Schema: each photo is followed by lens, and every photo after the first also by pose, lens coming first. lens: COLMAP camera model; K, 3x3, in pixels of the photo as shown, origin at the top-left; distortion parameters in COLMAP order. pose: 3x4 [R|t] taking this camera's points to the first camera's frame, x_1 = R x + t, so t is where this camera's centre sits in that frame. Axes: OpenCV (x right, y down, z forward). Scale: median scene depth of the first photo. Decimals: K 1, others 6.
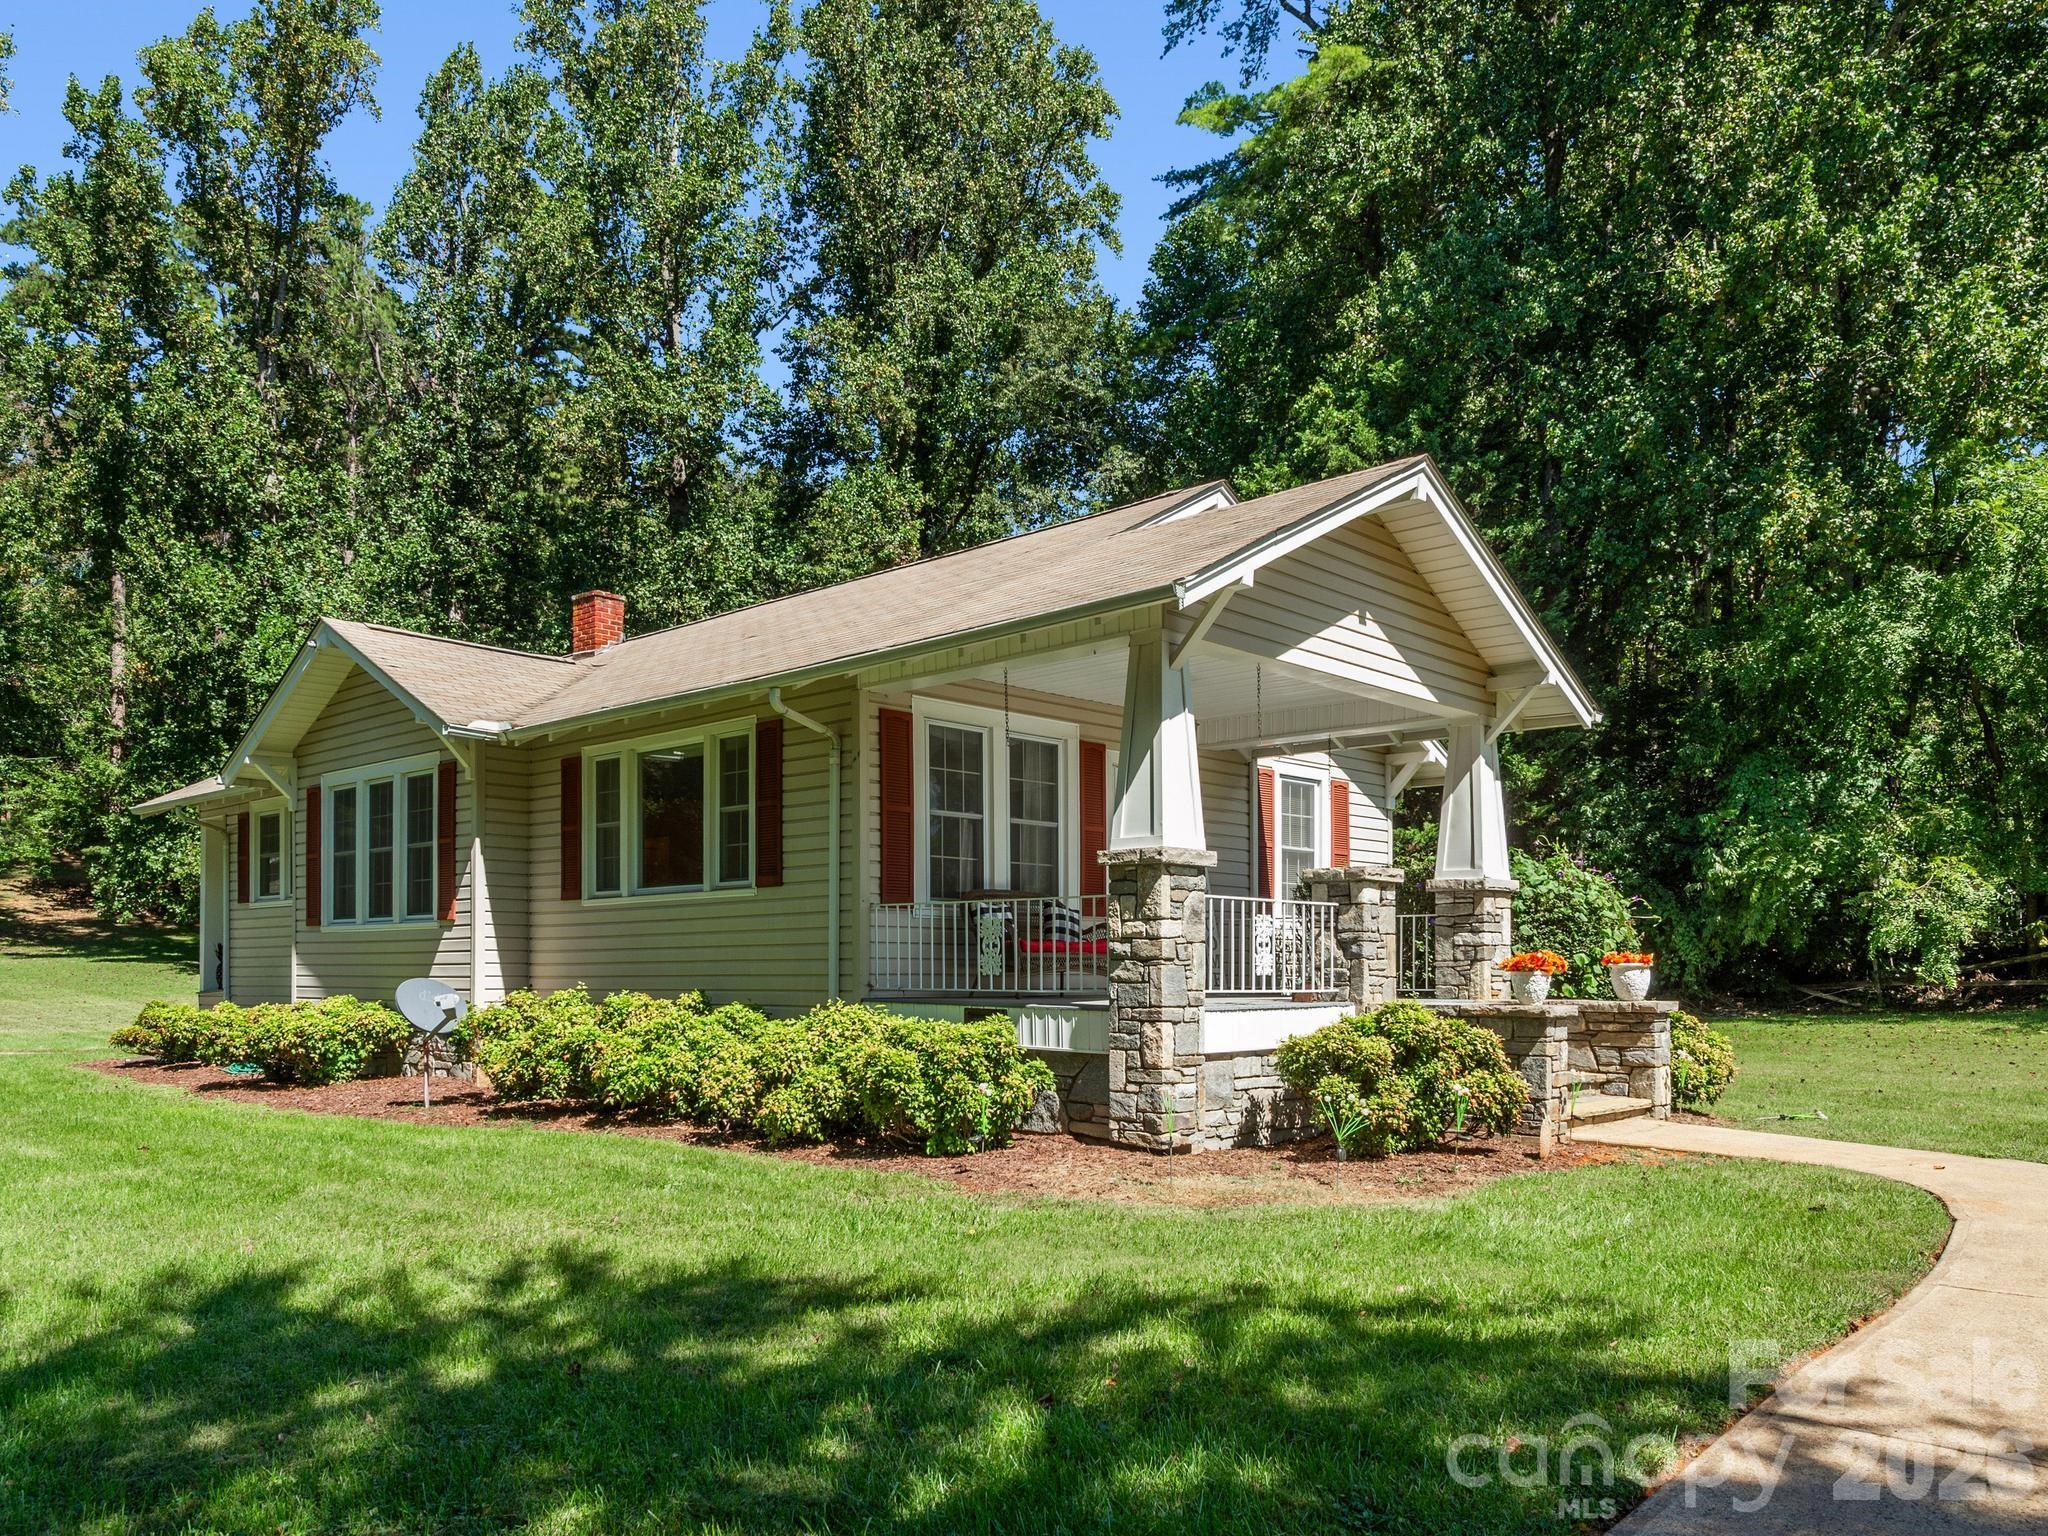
lens RADIAL K [[1555.0, 0, 1031.0], [0, 1555.0, 973.2], [0, 0, 1]] dist [-0.005197, -0.004028]
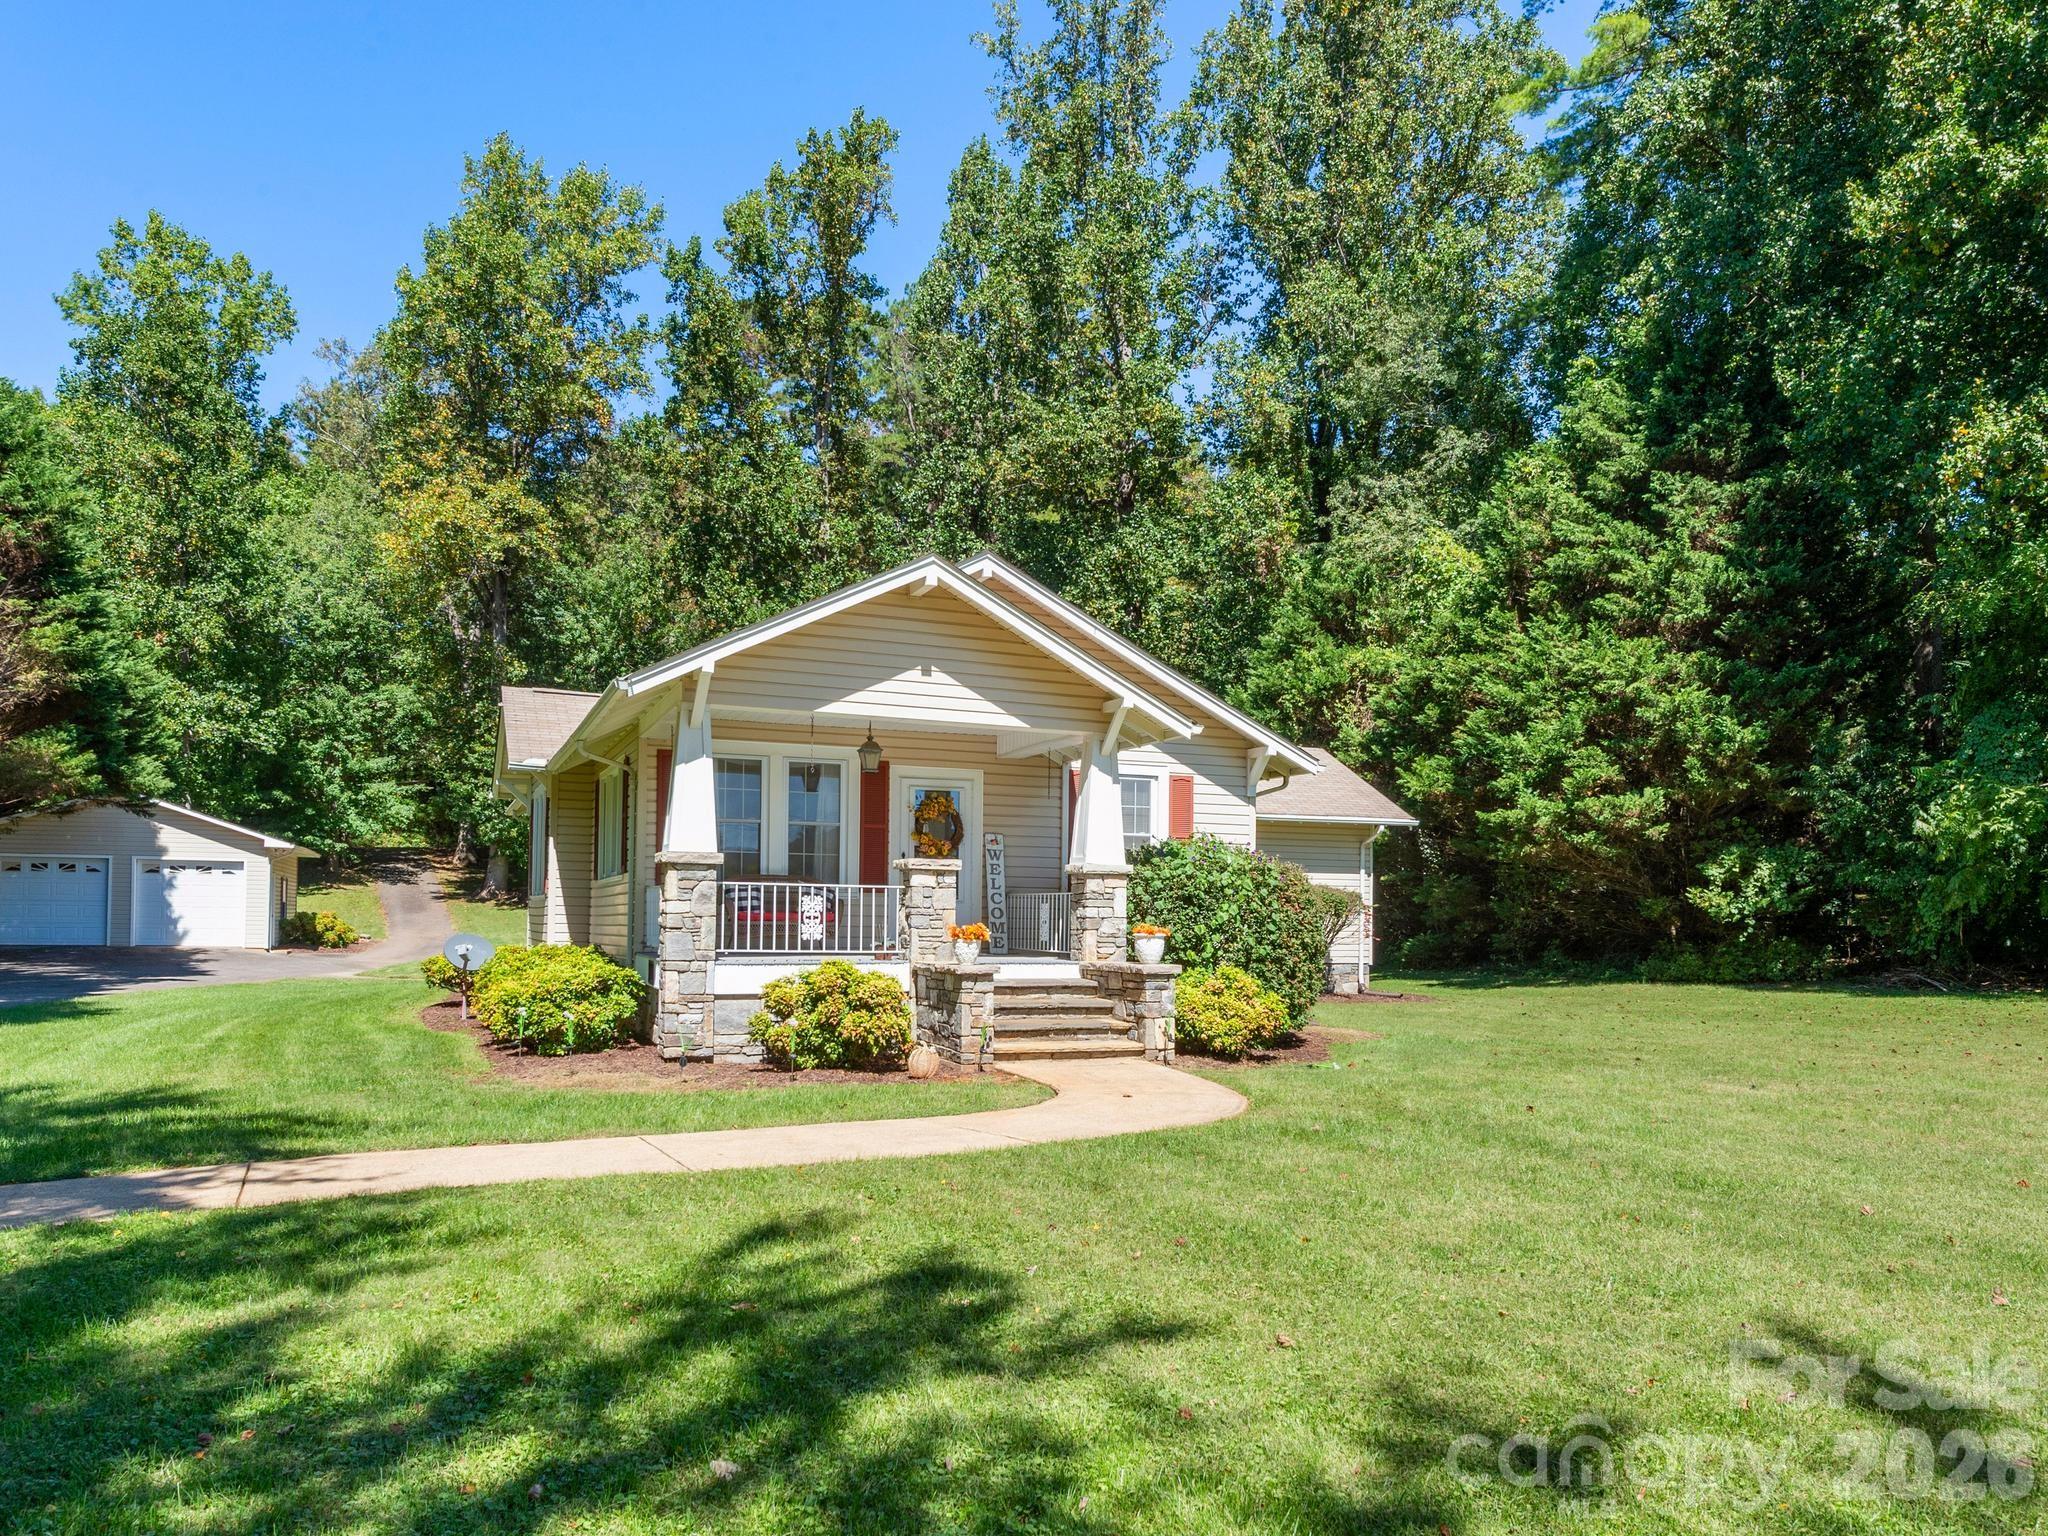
lens RADIAL K [[1529.8, 0, 1022.1], [0, 1529.8, 861.7], [0, 0, 1]] dist [0.025470, -0.050389]
pose [[0.905829, -0.006505, -0.423594, 0.418715], [-0.011966, 0.999090, -0.040931, -0.006794], [0.423475, 0.042146, 0.904927, -0.070939]]
